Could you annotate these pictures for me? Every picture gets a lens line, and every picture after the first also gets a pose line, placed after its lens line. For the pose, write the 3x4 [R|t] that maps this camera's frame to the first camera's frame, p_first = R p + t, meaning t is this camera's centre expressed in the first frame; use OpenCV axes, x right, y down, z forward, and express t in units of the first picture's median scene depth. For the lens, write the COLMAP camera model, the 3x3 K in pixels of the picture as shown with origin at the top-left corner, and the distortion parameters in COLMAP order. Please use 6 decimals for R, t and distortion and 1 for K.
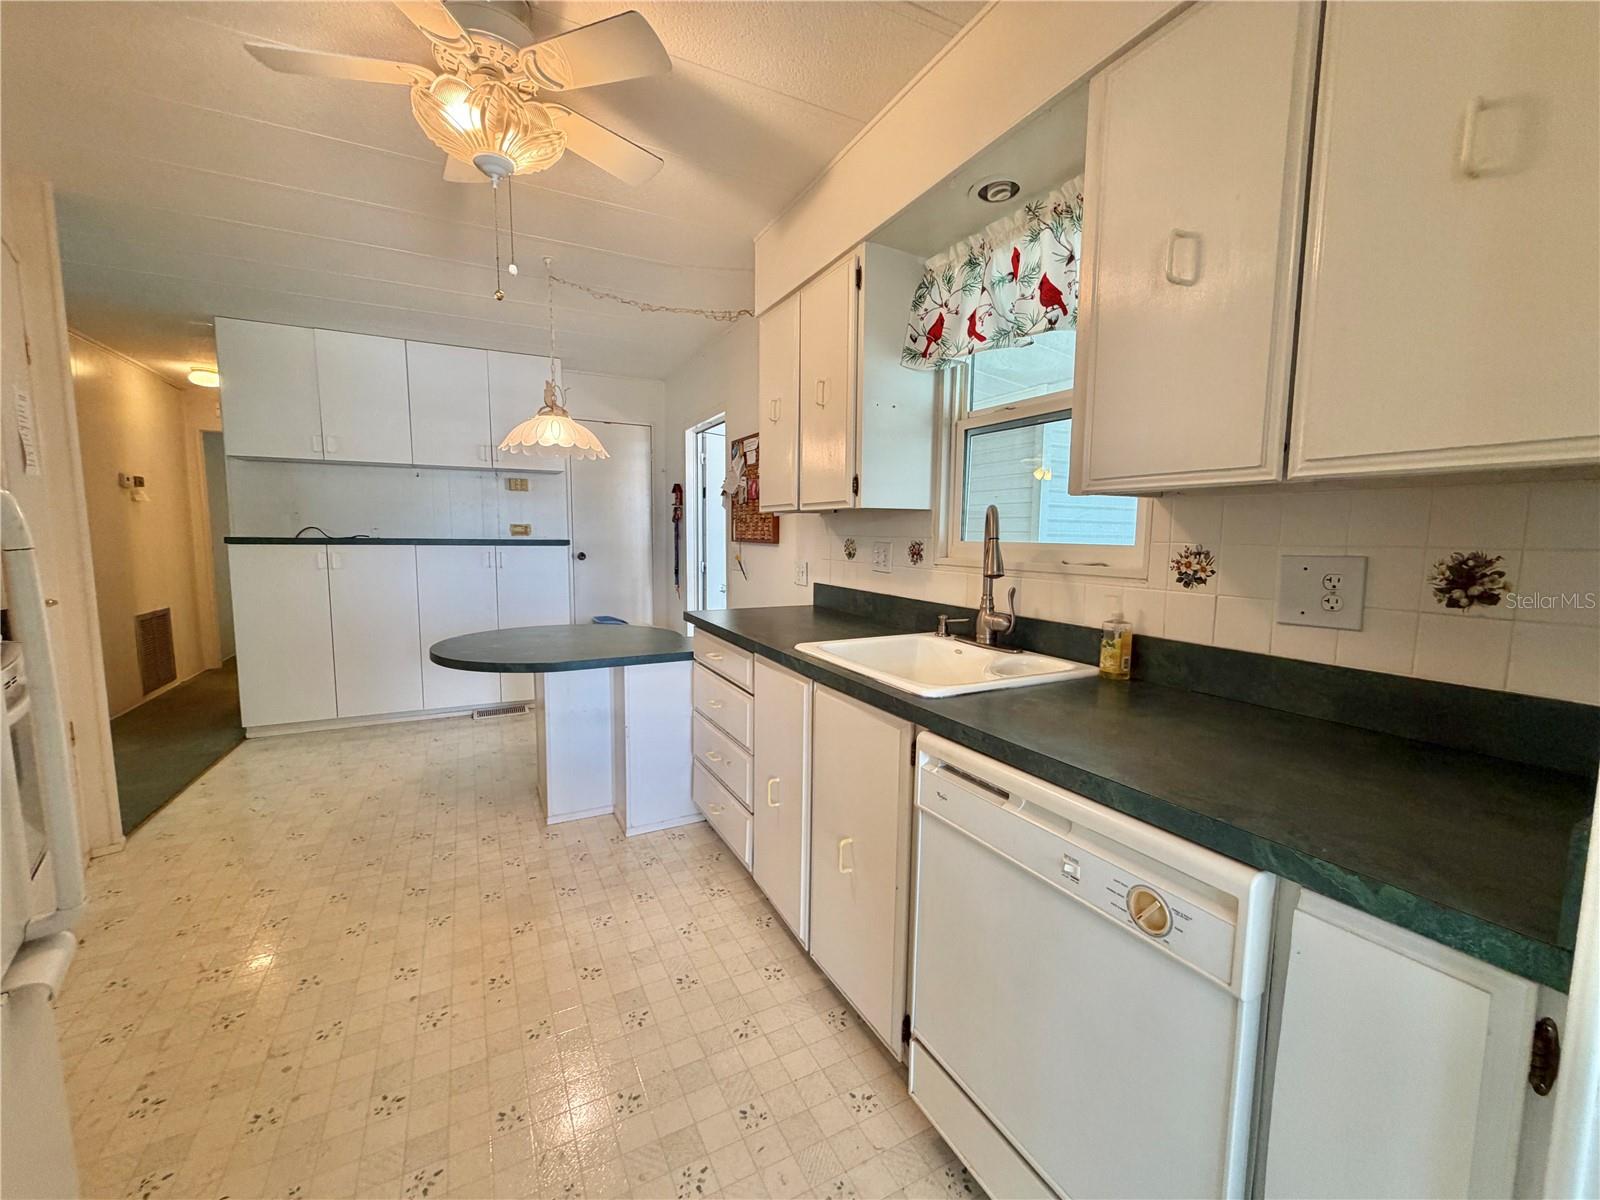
lens RADIAL K [[641.1, 0, 798.1], [0, 641.1, 601.2], [0, 0, 1]] dist [0.000597, -0.000017]
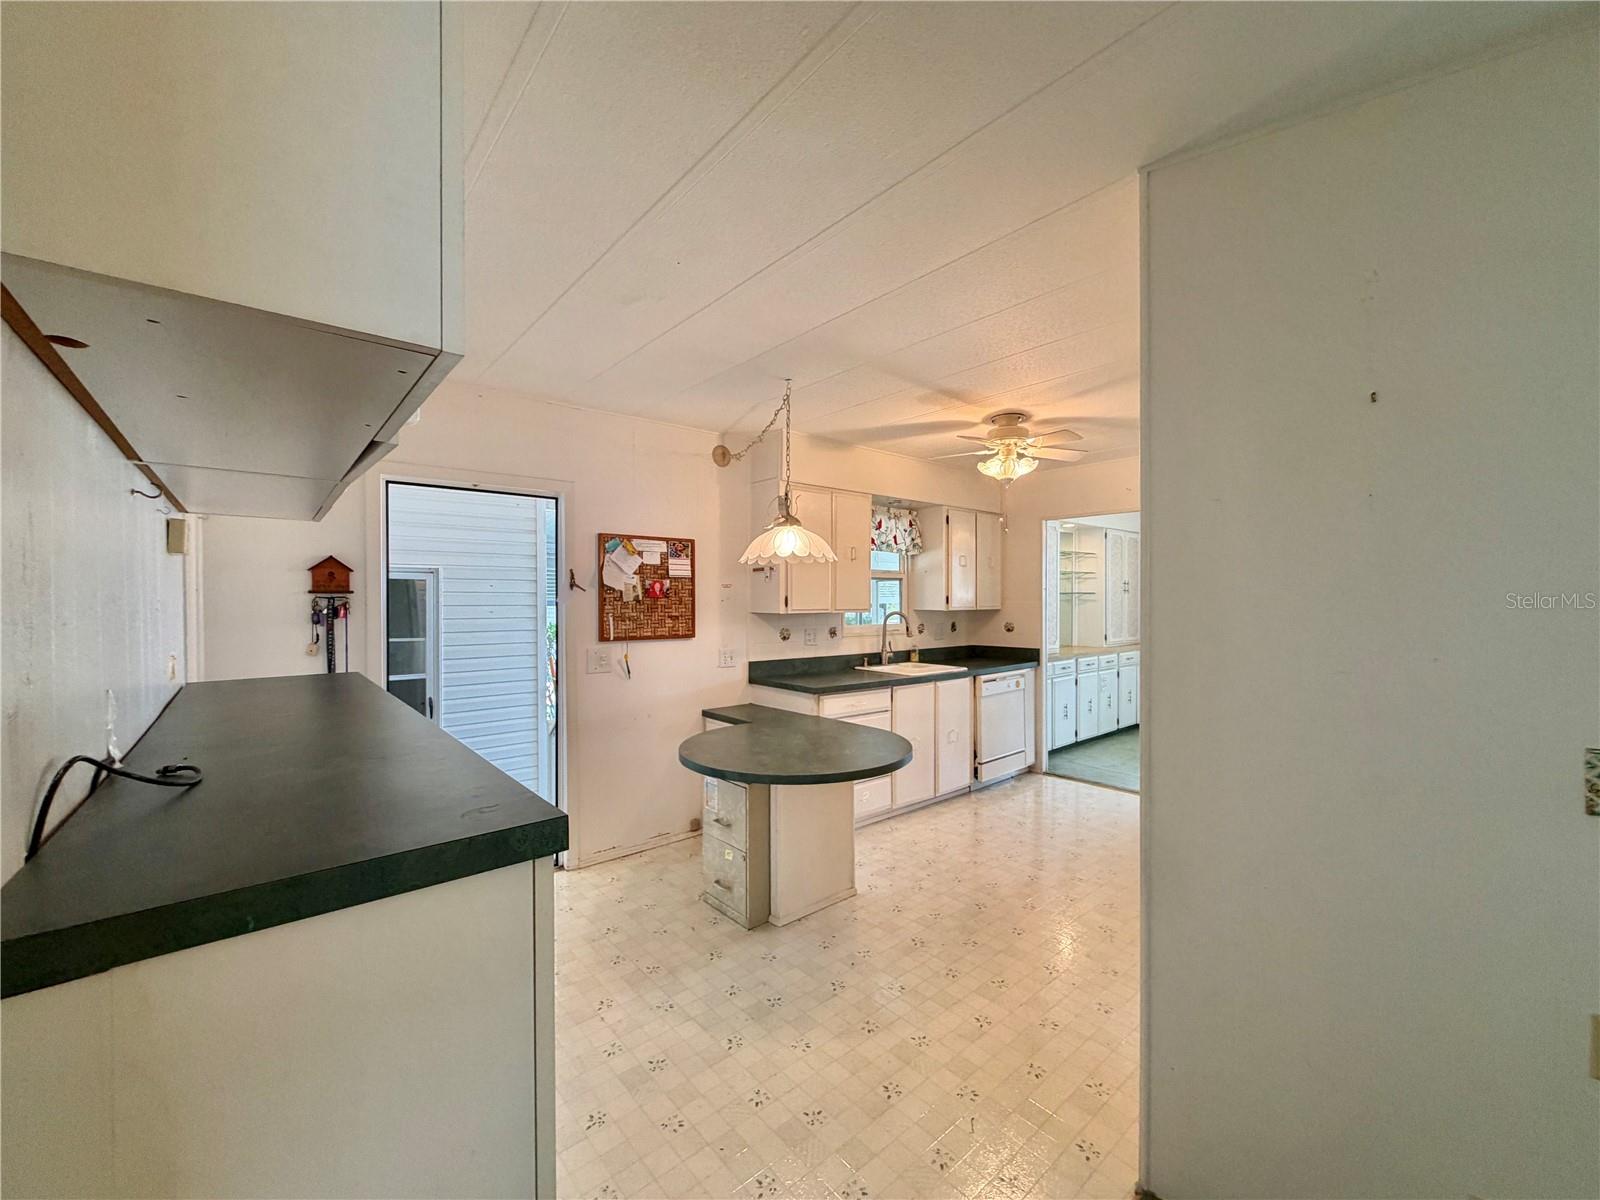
lens RADIAL K [[641.1, 0, 803.0], [0, 641.1, 599.3], [0, 0, 1]] dist [0.000597, -0.000017]
pose [[-0.236577, -0.006881, 0.971588, -1.794419], [0.102770, 0.994188, 0.032065, -0.261421], [-0.966162, 0.107436, -0.234495, 1.597285]]
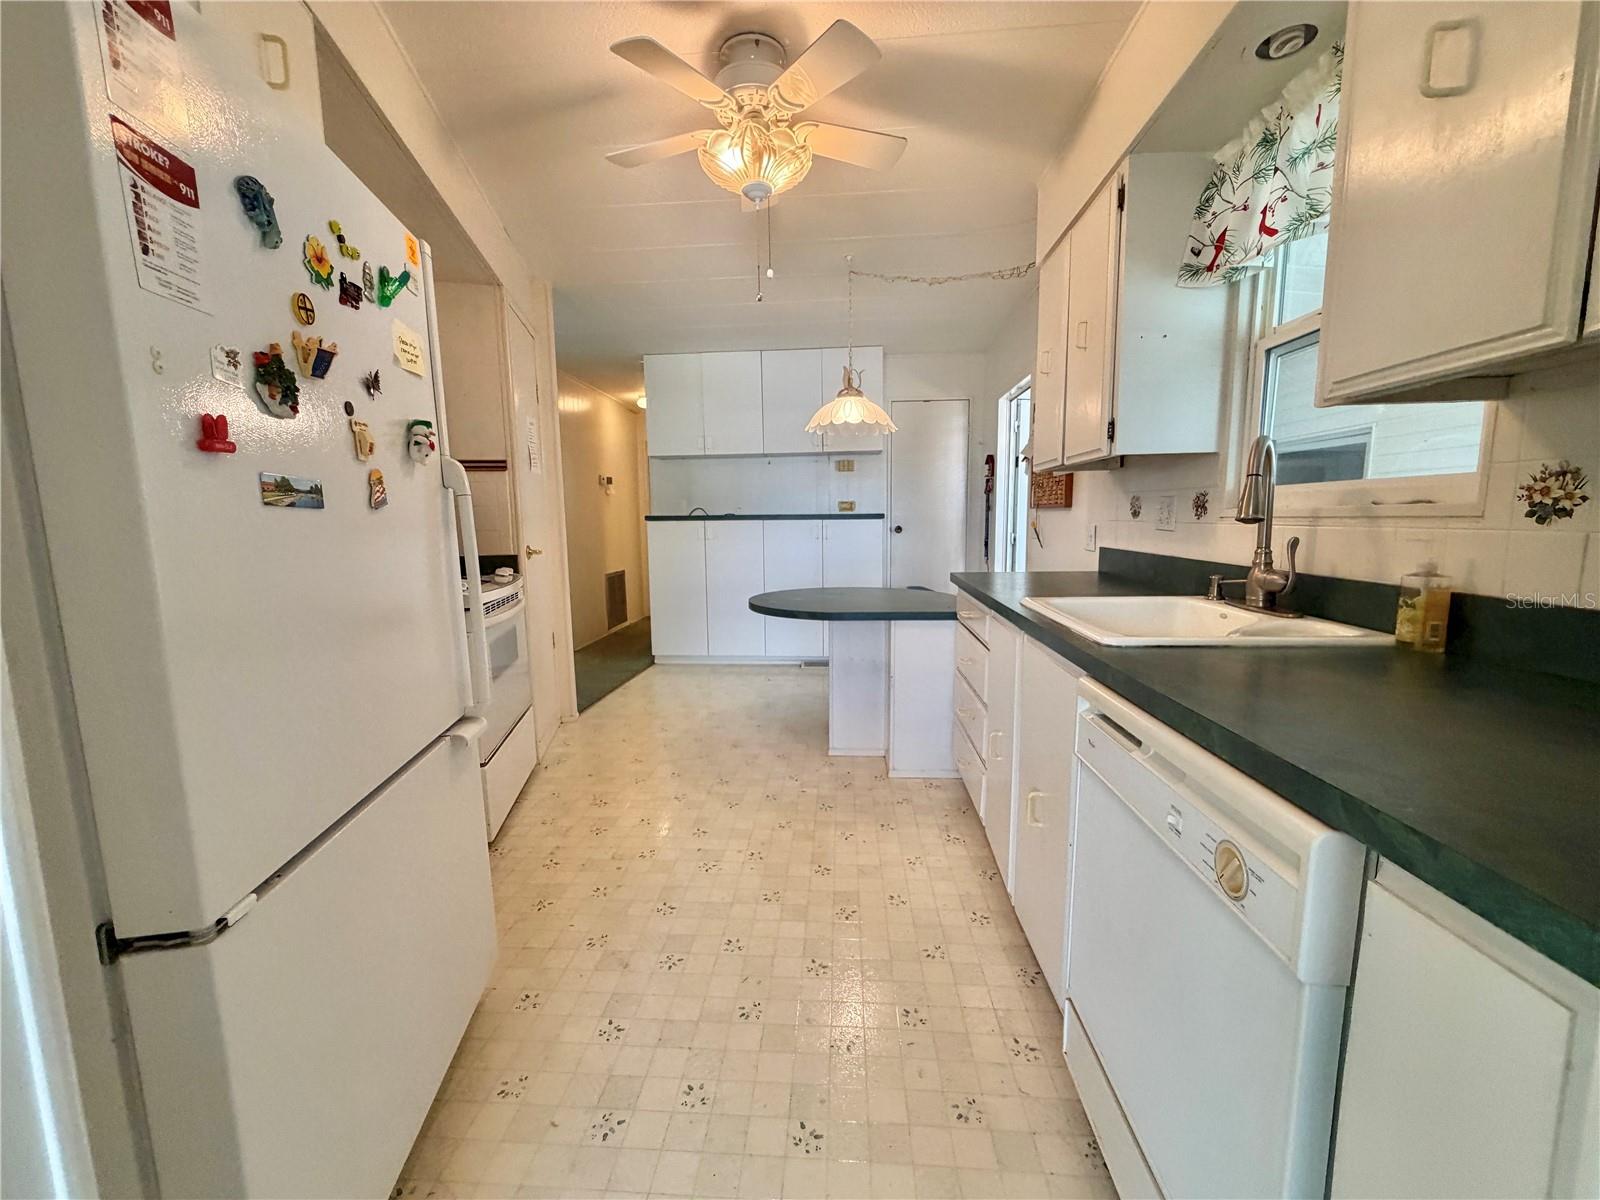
lens RADIAL K [[641.1, 0, 796.7], [0, 641.1, 601.4], [0, 0, 1]] dist [0.000597, -0.000017]
pose [[0.852312, 0.046514, -0.520962, 0.181759], [-0.033531, 0.998848, 0.034324, 0.042500], [0.521958, -0.011787, 0.852890, -0.013179]]
